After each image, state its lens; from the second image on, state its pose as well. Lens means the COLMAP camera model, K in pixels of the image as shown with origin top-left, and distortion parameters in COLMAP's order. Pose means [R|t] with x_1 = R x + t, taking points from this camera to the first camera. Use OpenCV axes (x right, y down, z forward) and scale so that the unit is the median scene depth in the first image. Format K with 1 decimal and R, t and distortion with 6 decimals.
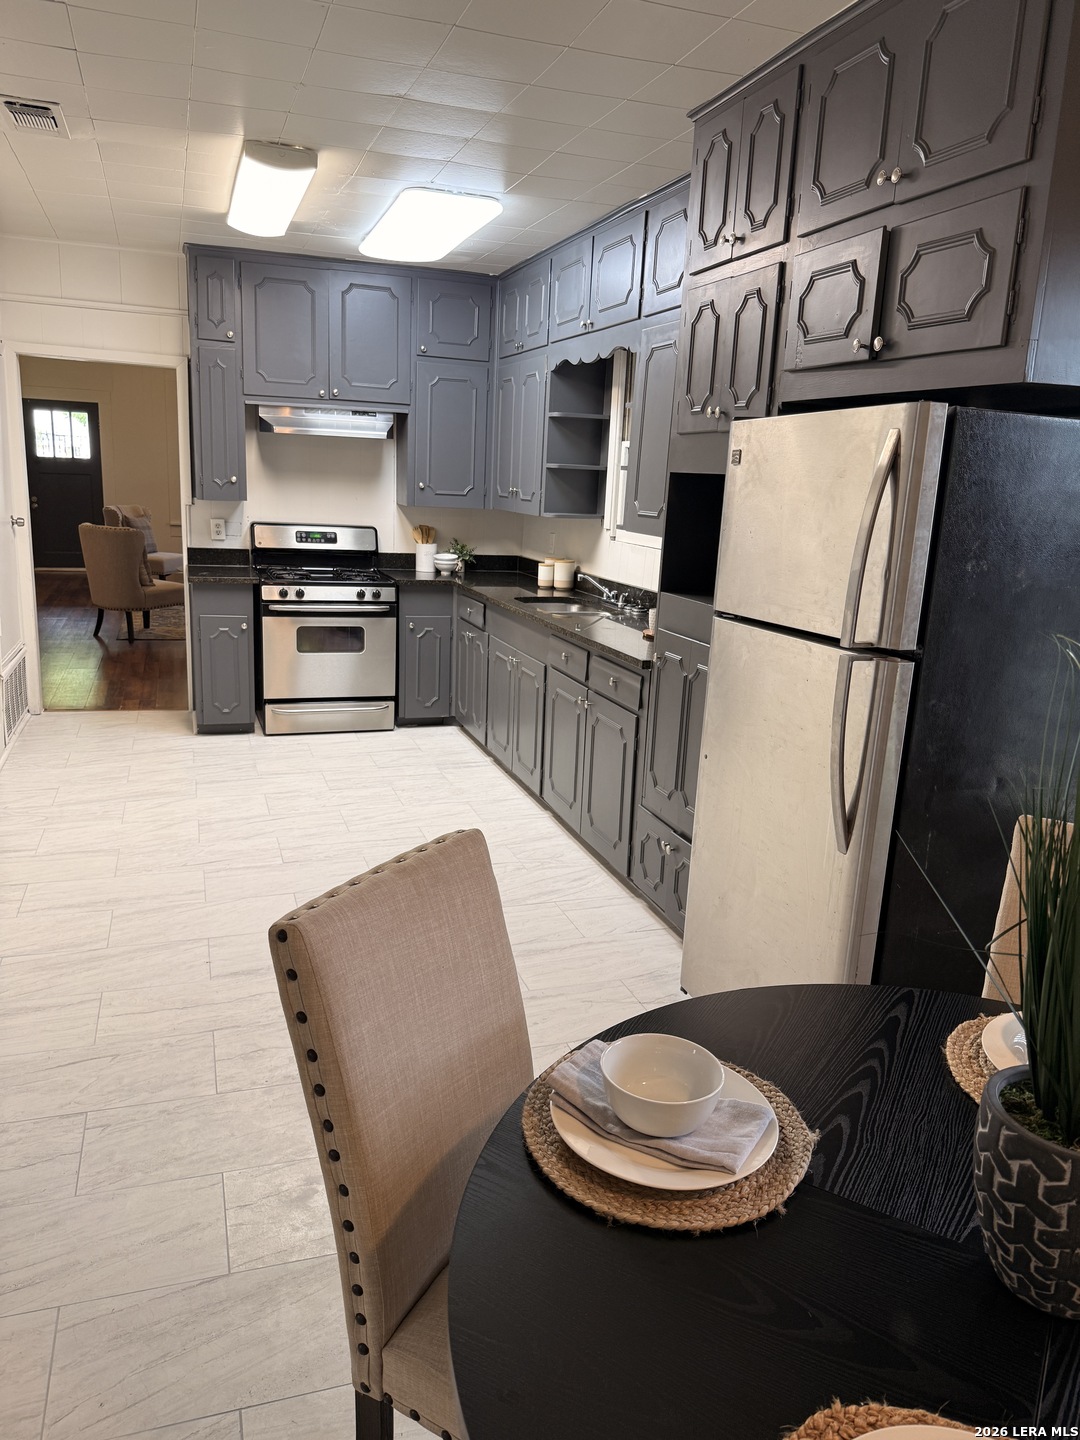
lens RADIAL K [[1007.9, 0, 542.2], [0, 1007.9, 730.8], [0, 0, 1]] dist [0.102603, -0.172528]
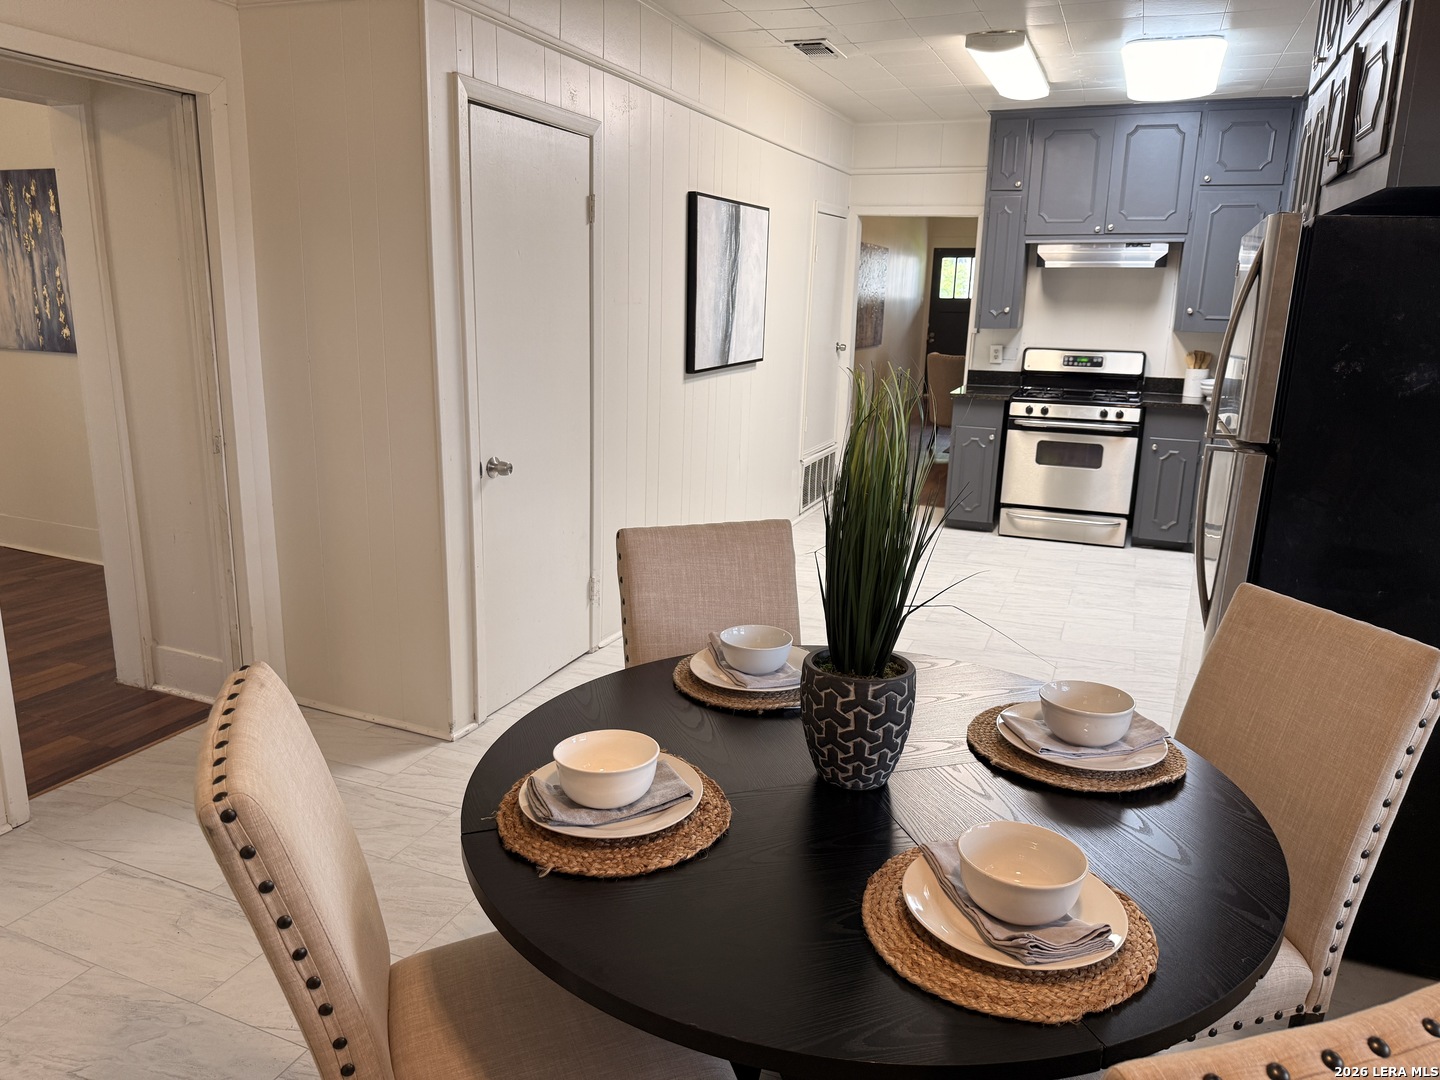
lens RADIAL K [[1008.8, 0, 719.1], [0, 1008.8, 530.7], [0, 0, 1]] dist [0.108738, -0.170497]
pose [[0.751717, 0.122653, -0.647980, 0.224397], [-0.146725, 0.989031, 0.016994, 0.026226], [0.642957, 0.082300, 0.761468, -0.059045]]
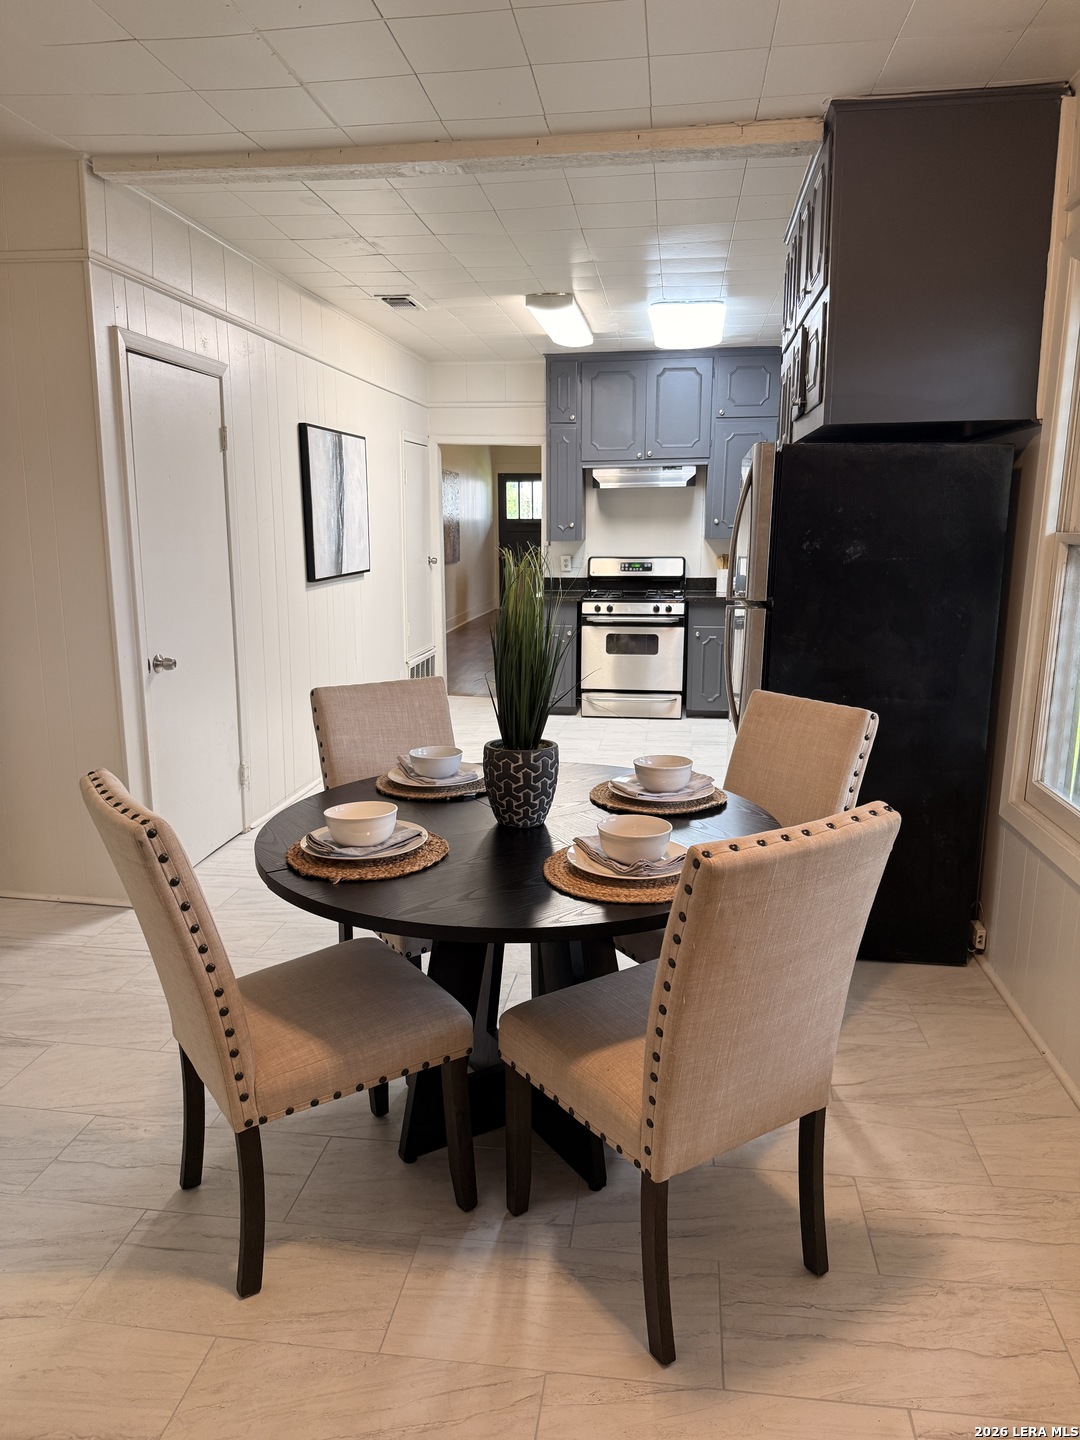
lens RADIAL K [[1007.9, 0, 542.2], [0, 1007.9, 730.8], [0, 0, 1]] dist [0.102603, -0.172528]
pose [[0.891146, 0.046984, -0.451277, 0.271615], [-0.068949, 0.997096, -0.032343, 0.068330], [0.448446, 0.059938, 0.891798, -0.184457]]
